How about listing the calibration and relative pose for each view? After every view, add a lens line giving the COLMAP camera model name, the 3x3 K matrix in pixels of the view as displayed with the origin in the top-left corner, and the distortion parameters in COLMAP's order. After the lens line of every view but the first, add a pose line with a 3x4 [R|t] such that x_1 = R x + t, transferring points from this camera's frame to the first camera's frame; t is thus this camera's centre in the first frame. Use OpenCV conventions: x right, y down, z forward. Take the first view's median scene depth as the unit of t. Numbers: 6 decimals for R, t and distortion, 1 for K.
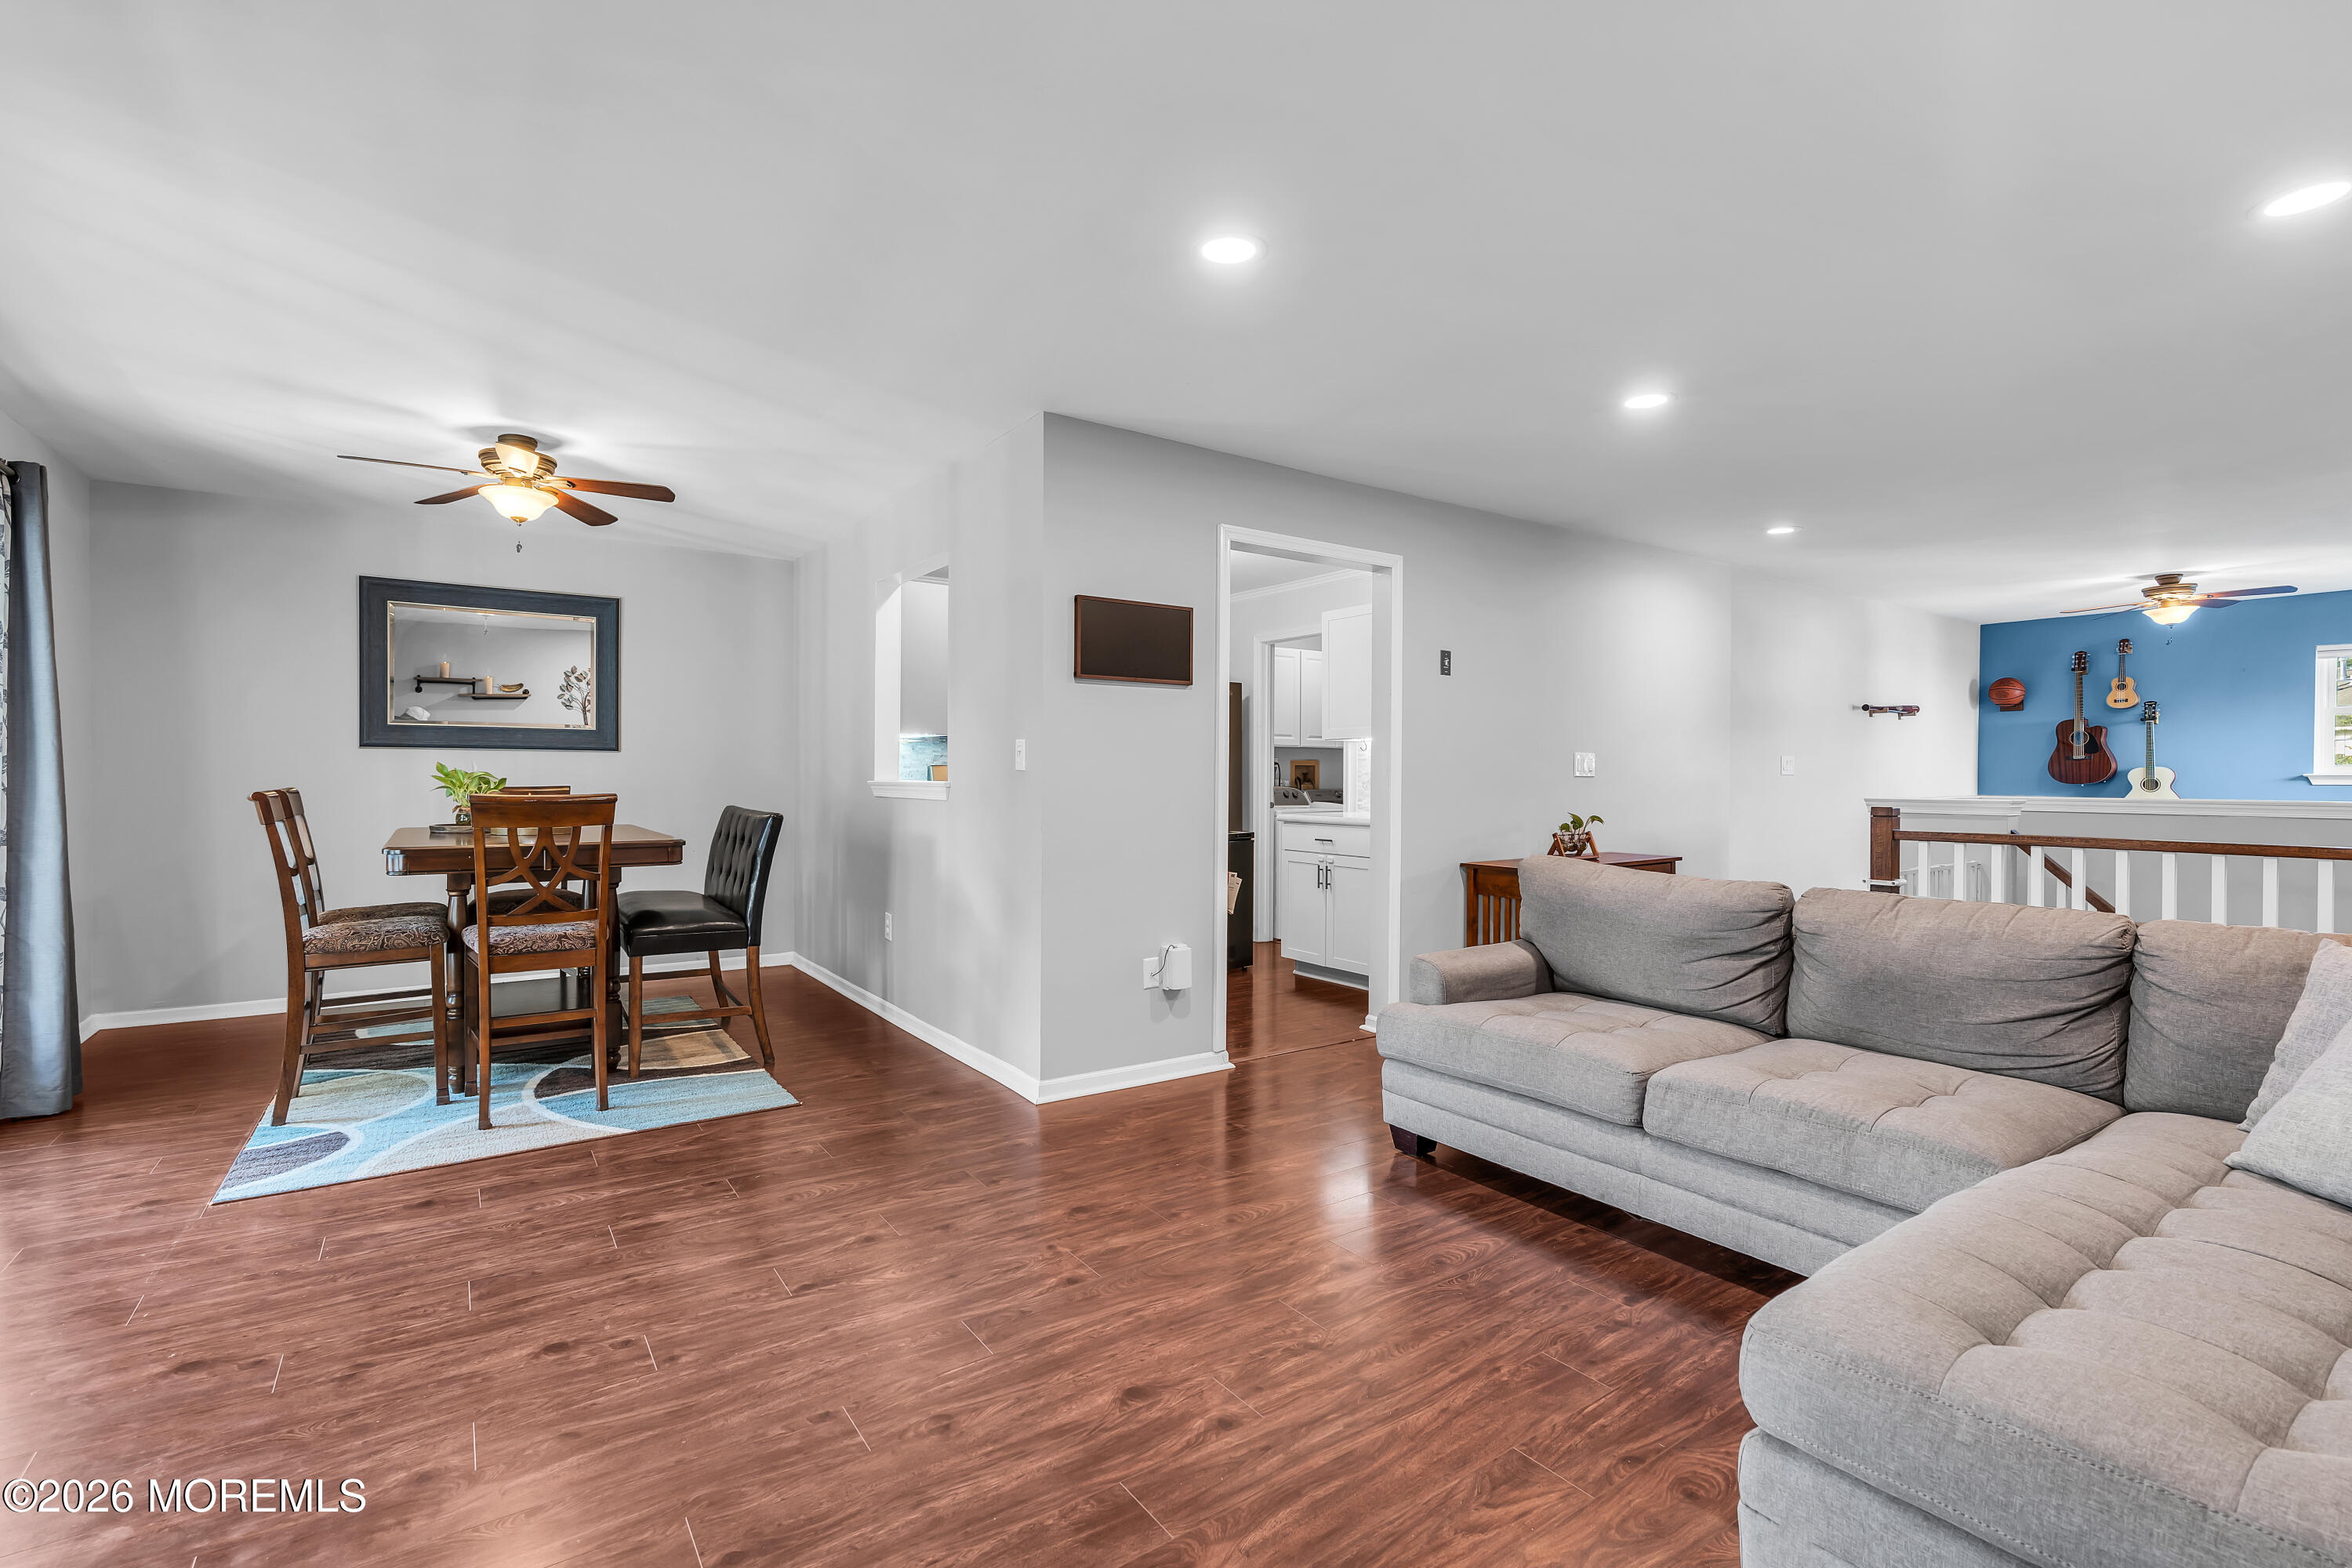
lens RADIAL K [[1058.0, 0, 1169.3], [0, 1058.0, 779.8], [0, 0, 1]] dist [-0.005726, 0.000478]
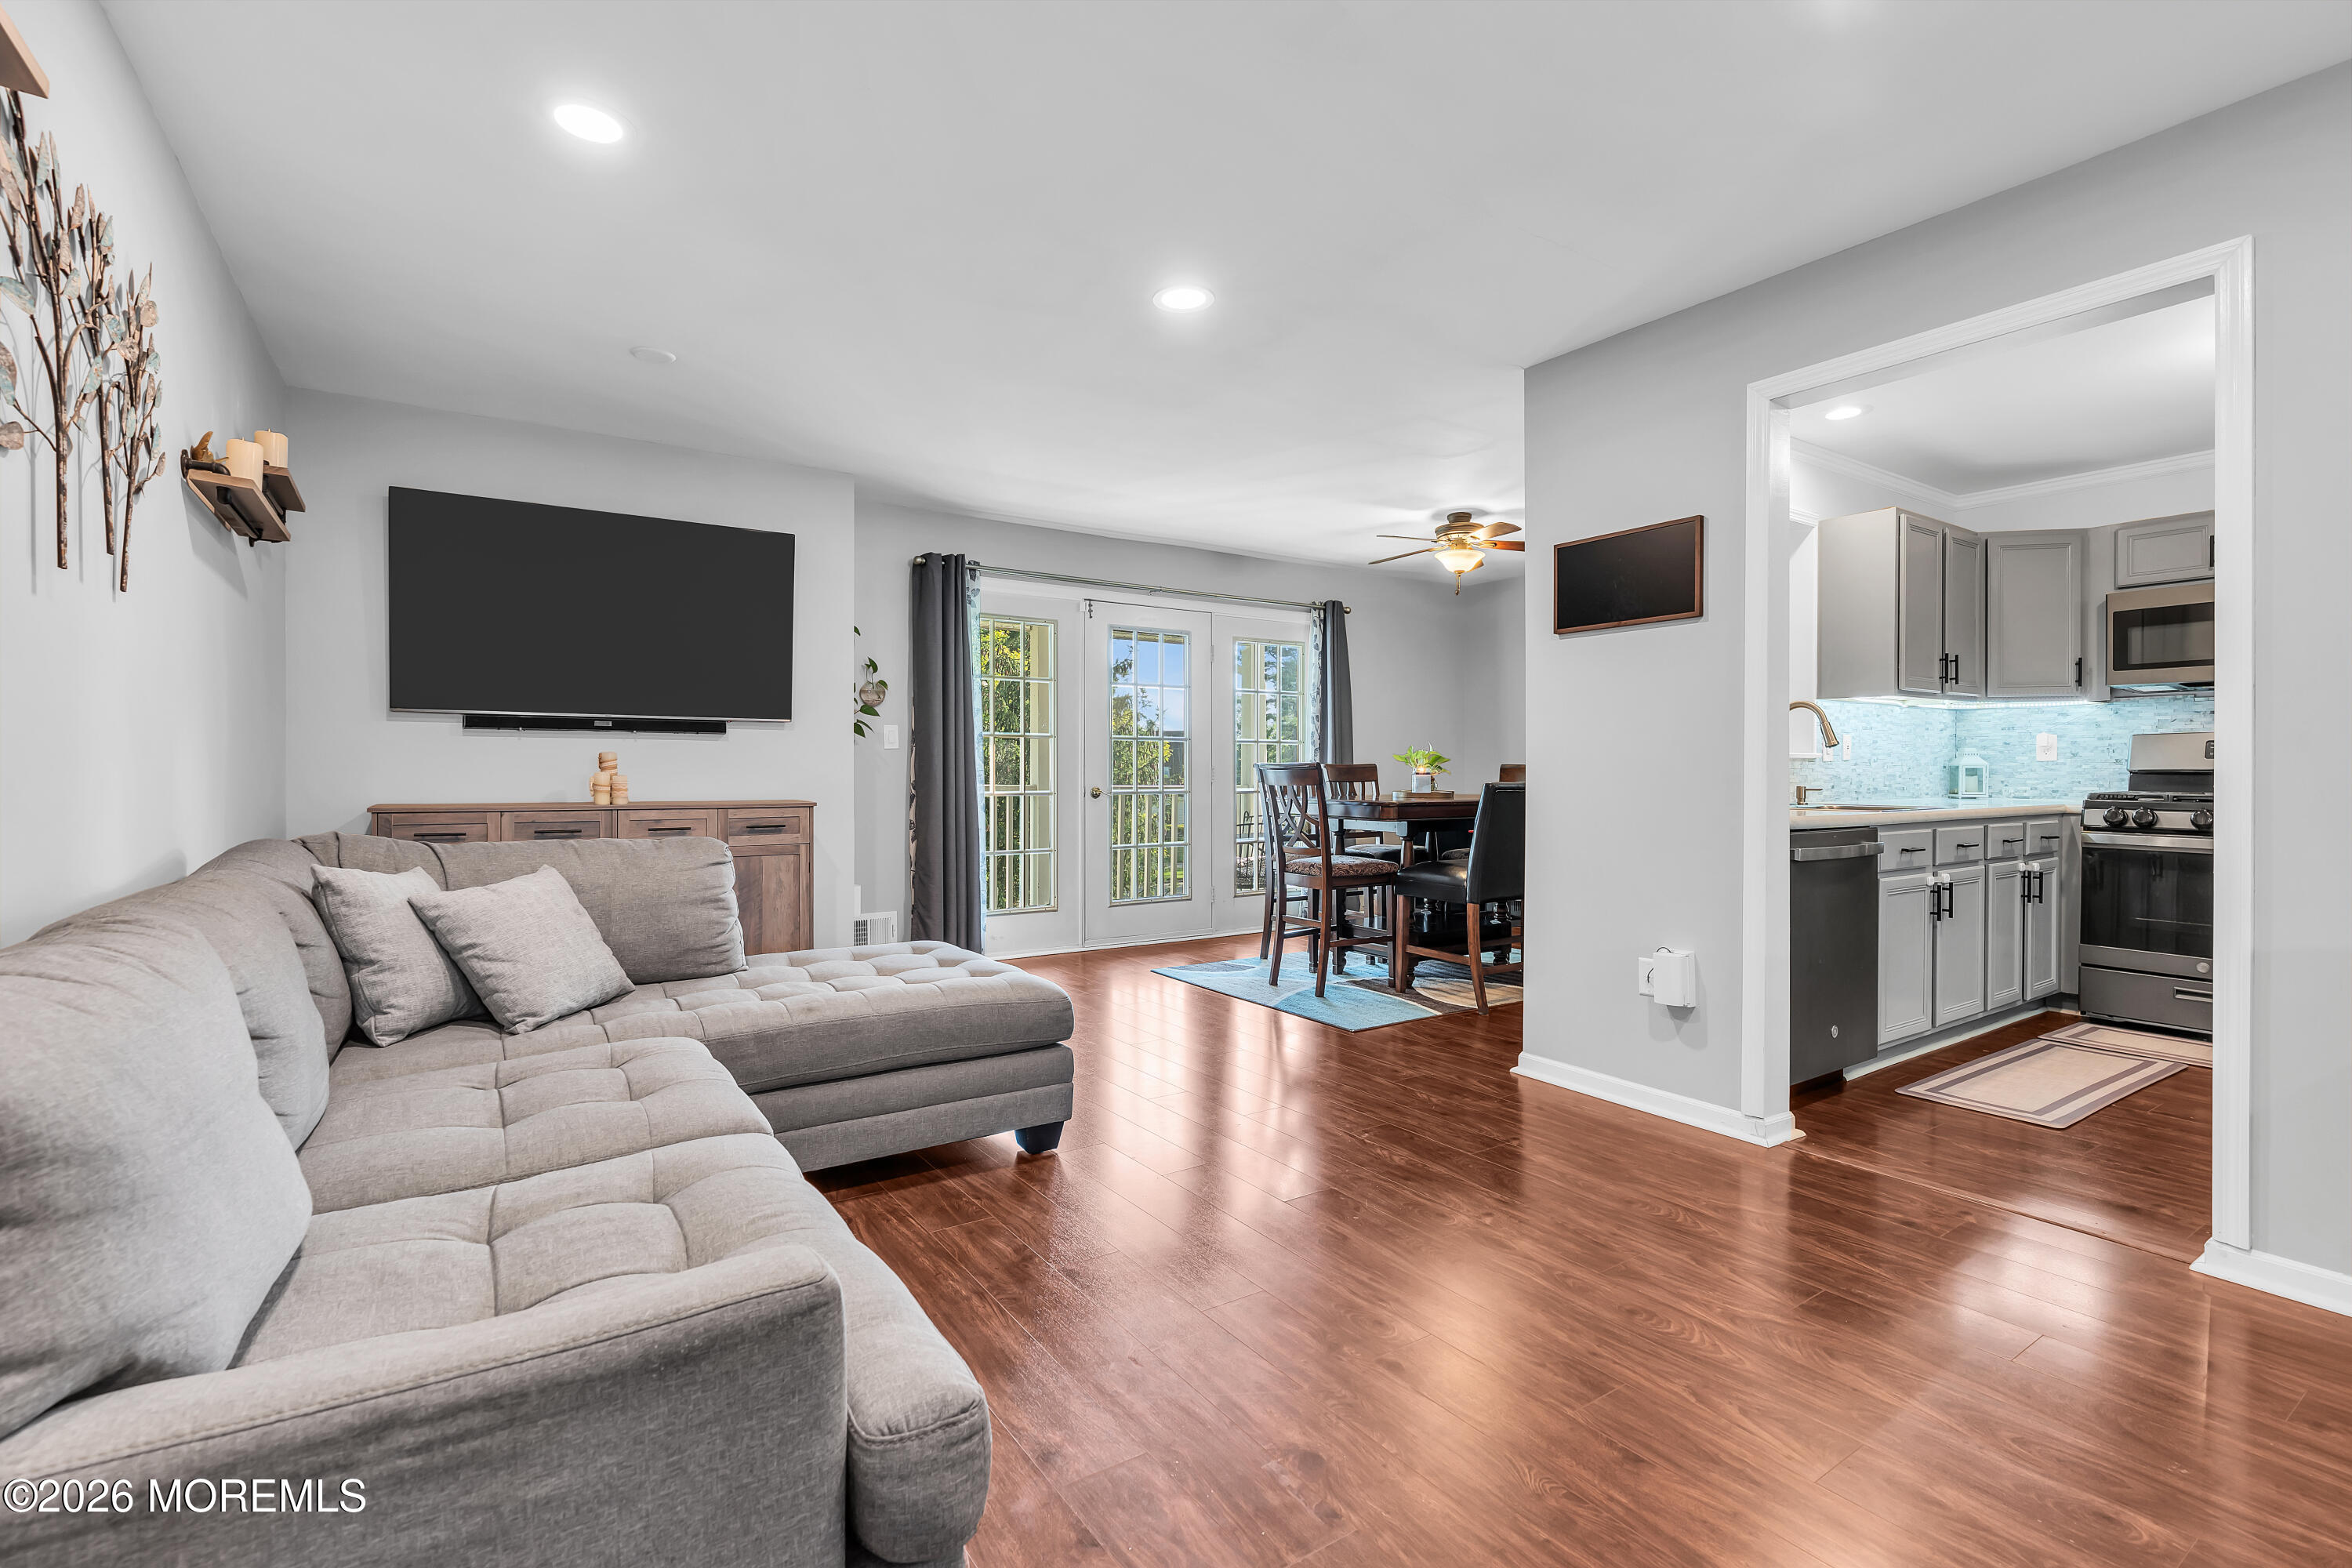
lens RADIAL K [[1050.2, 0, 1170.7], [0, 1050.2, 777.1], [0, 0, 1]] dist [-0.008195, 0.003270]
pose [[-0.014504, 0.000699, -0.999895, 0.901180], [-0.006043, 0.999981, 0.000786, 0.033141], [0.999877, 0.006054, -0.014500, 0.722263]]
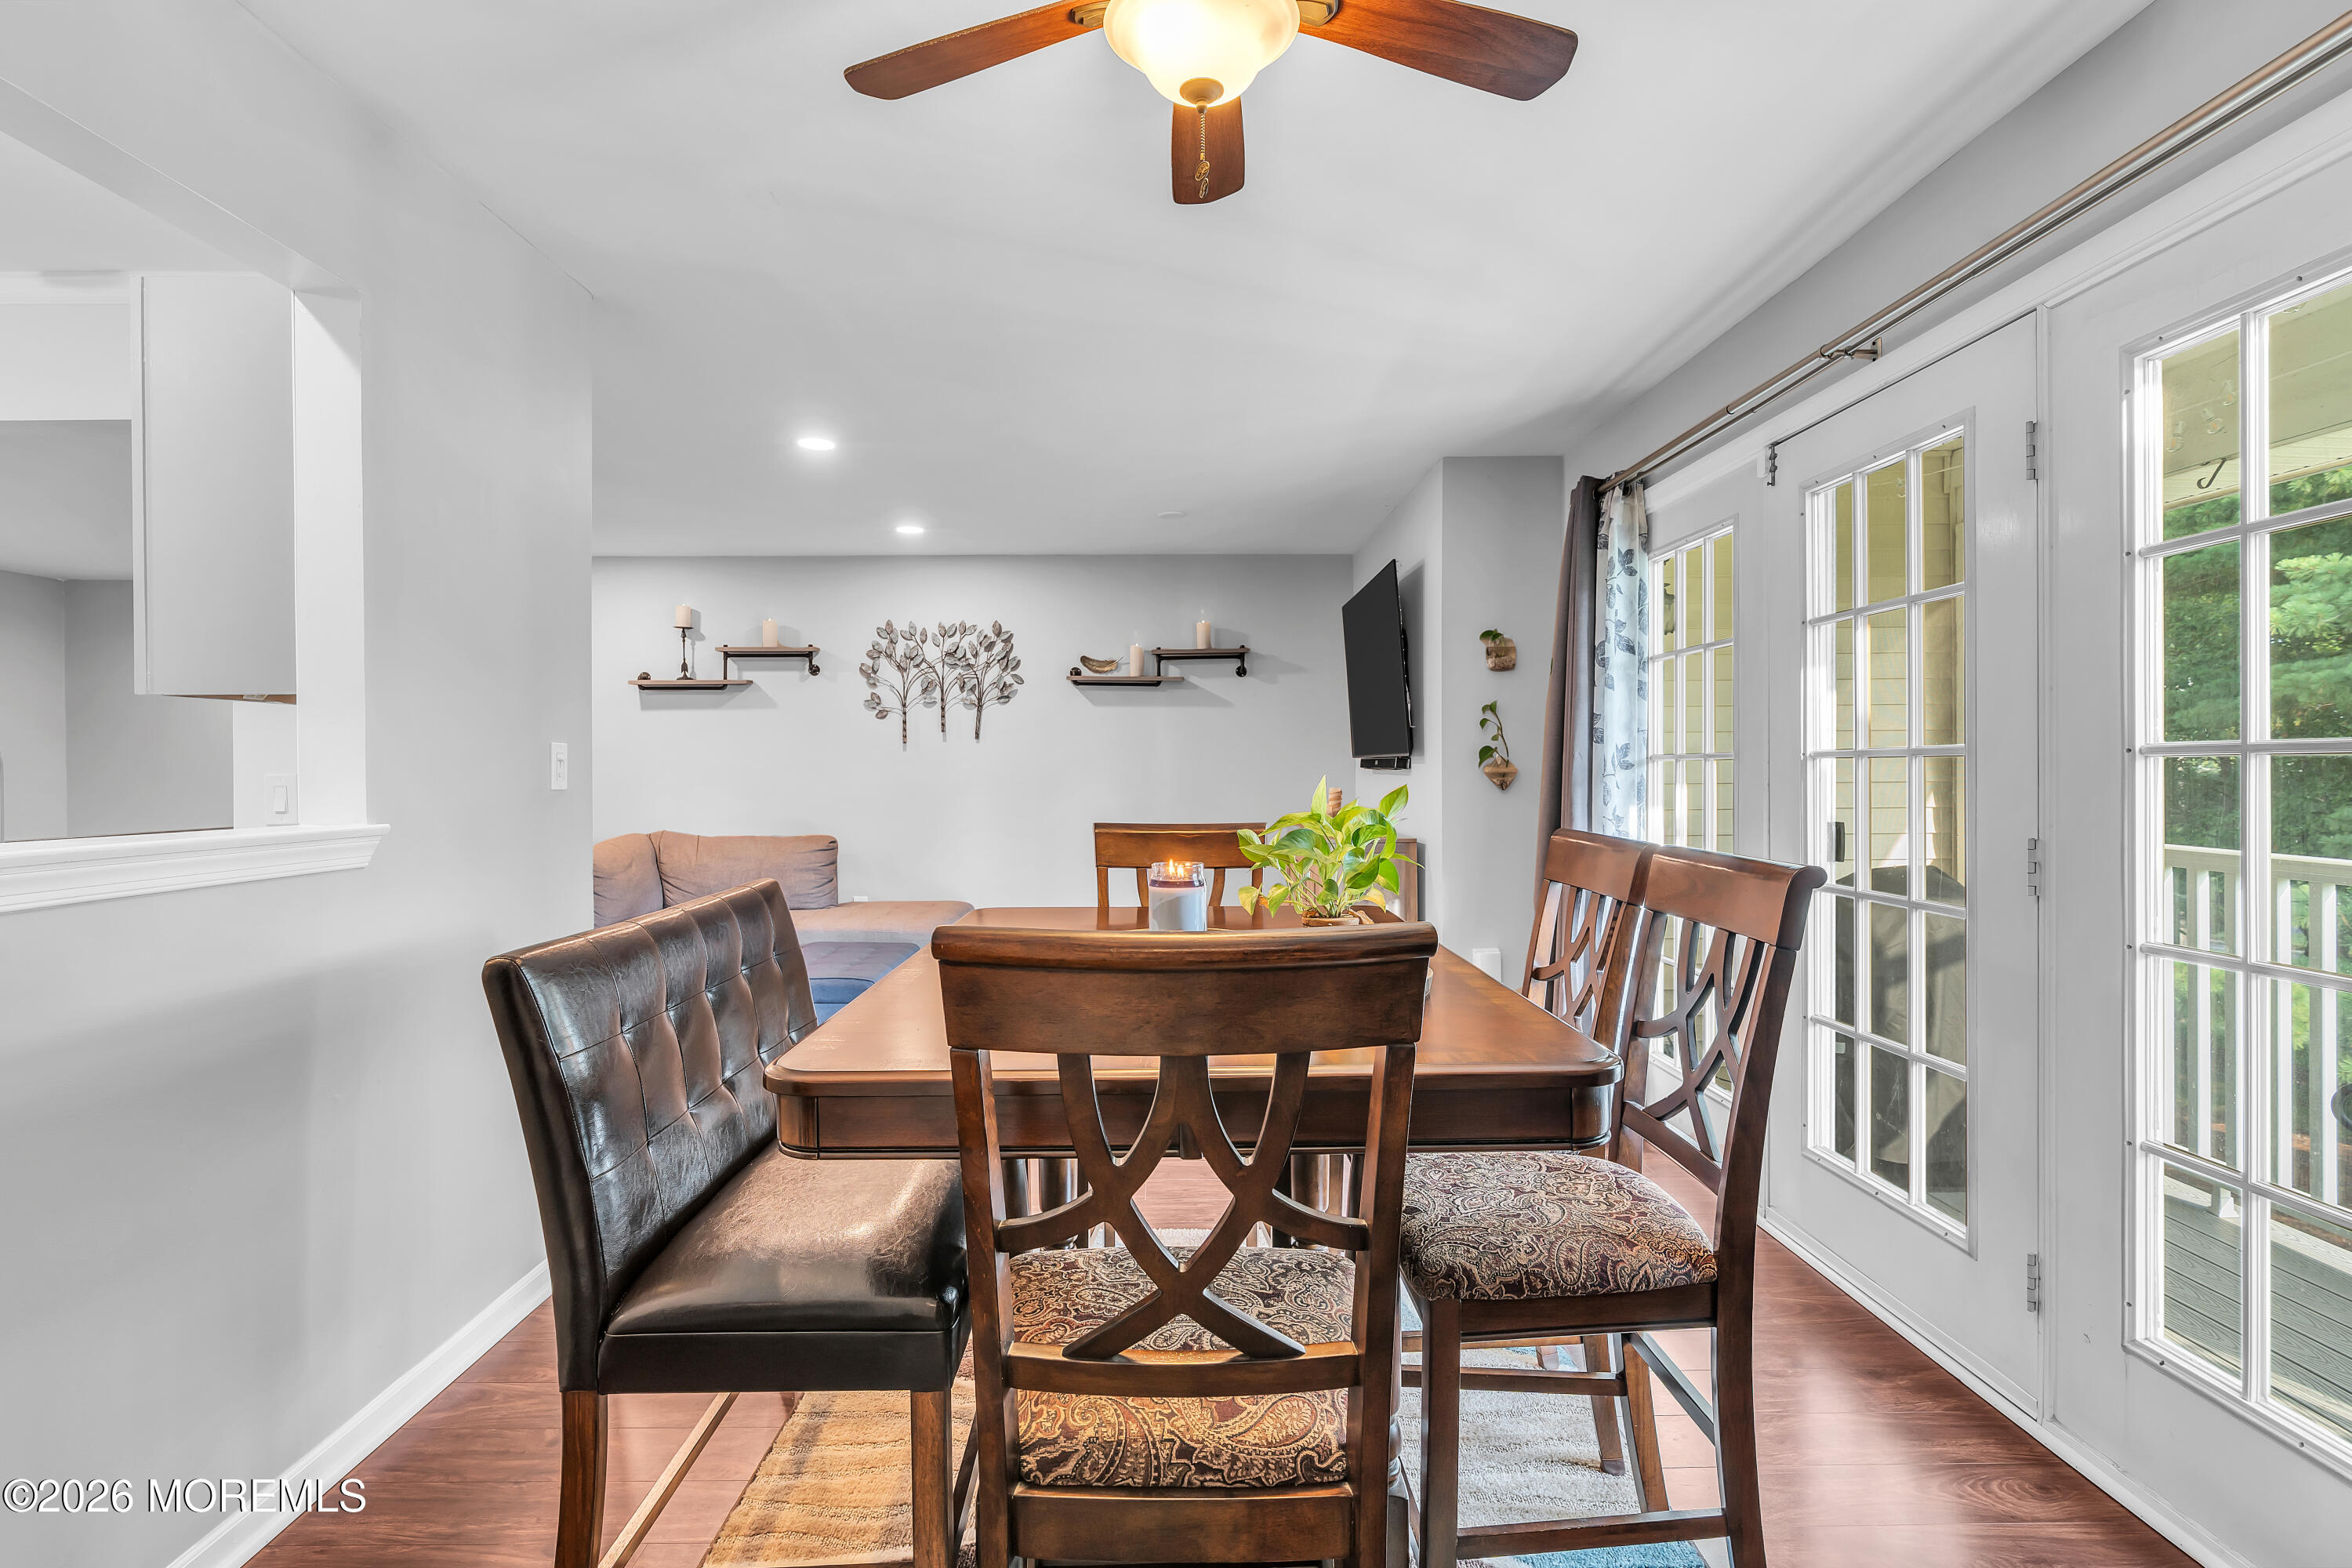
lens RADIAL K [[1139.0, 0, 1176.2], [0, 1139.0, 775.3], [0, 0, 1]] dist [-0.007269, 0.000136]
pose [[-0.833431, -0.002805, 0.552616, -0.929290], [0.005494, 0.999896, 0.013361, -0.027884], [-0.552595, 0.014171, -0.833329, 1.506036]]
